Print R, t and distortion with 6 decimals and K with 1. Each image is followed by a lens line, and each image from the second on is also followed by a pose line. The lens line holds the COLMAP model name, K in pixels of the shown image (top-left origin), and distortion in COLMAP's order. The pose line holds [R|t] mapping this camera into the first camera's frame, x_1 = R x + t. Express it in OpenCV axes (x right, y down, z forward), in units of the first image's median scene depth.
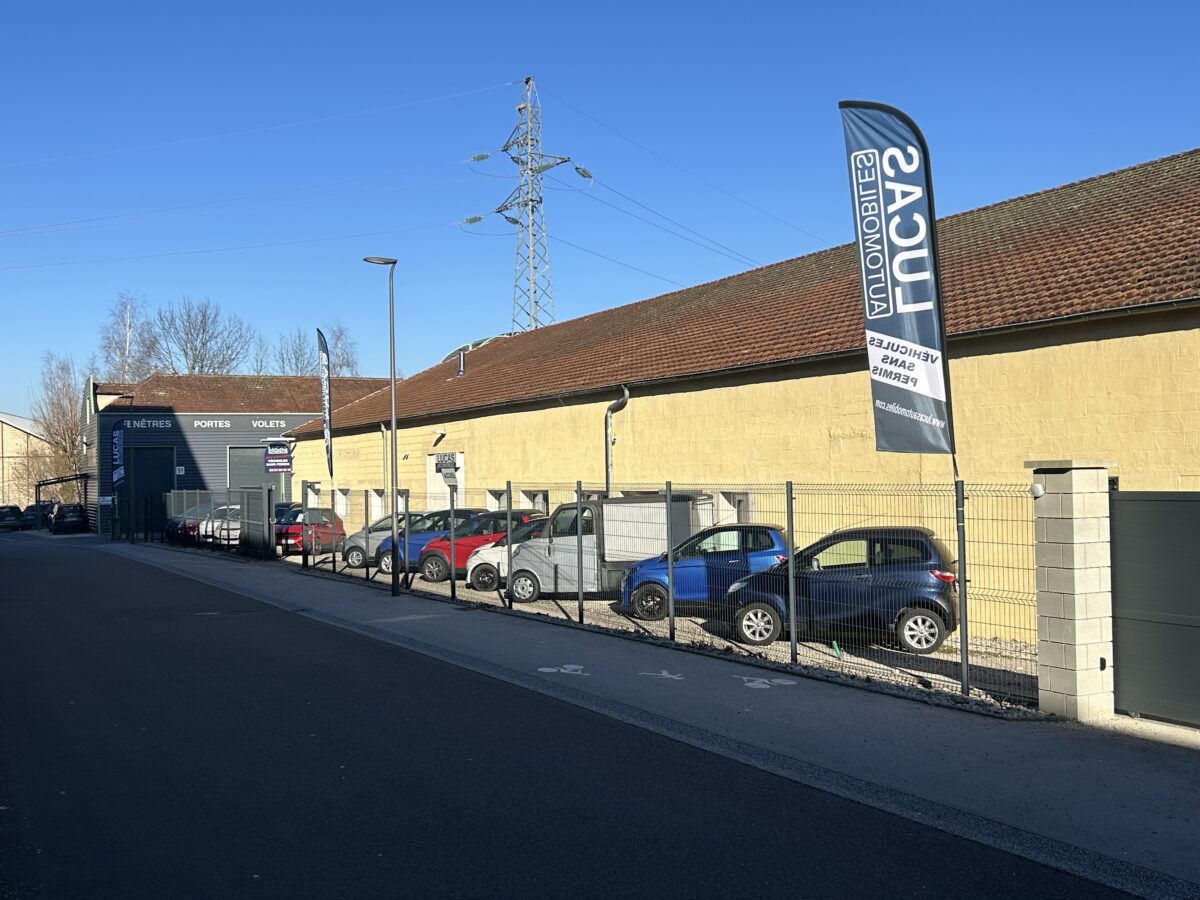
lens RADIAL K [[1292.9, 0, 600.0], [0, 1292.9, 450.0], [0, 0, 1]] dist [0.141876, -0.004483]
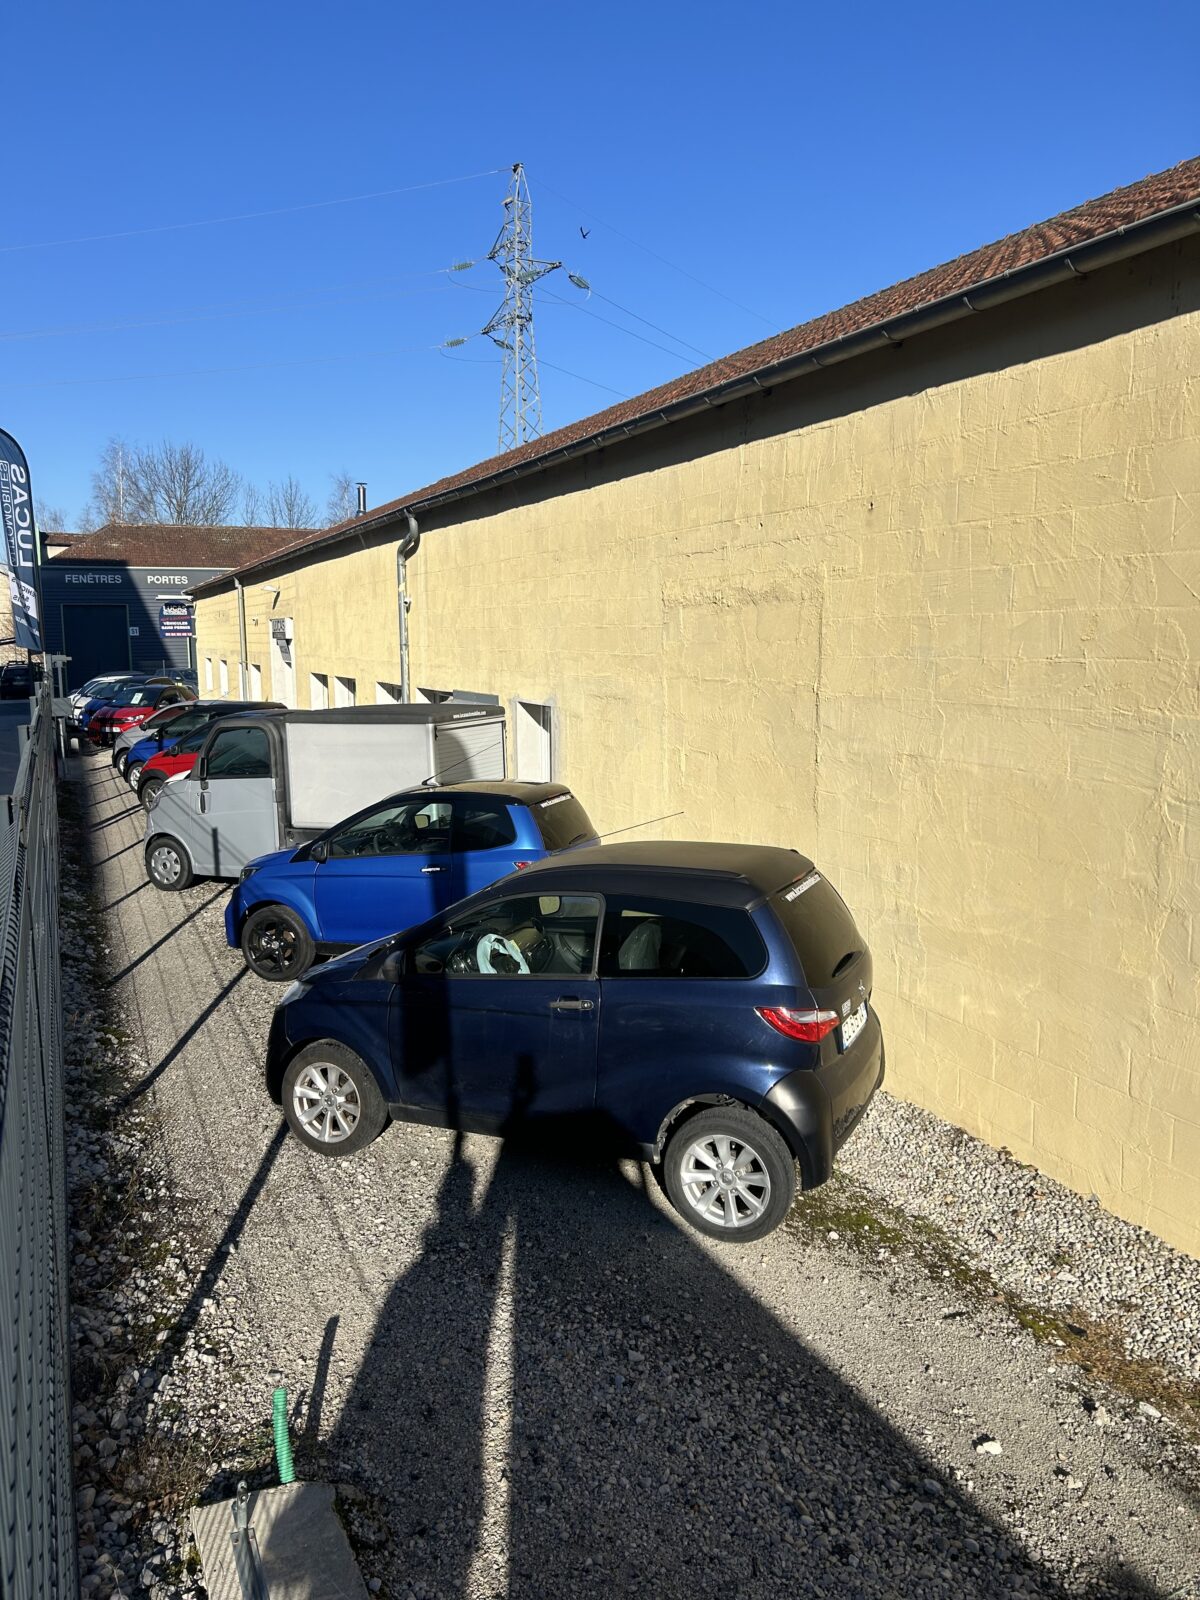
lens RADIAL K [[1212.7, 0, 588.8], [0, 1212.7, 805.1], [0, 0, 1]] dist [0.060393, -0.064139]
pose [[0.997520, 0.023604, -0.066313, 0.138566], [-0.012989, 0.987646, 0.156161, -0.004729], [0.069180, -0.154912, 0.985503, 0.422191]]
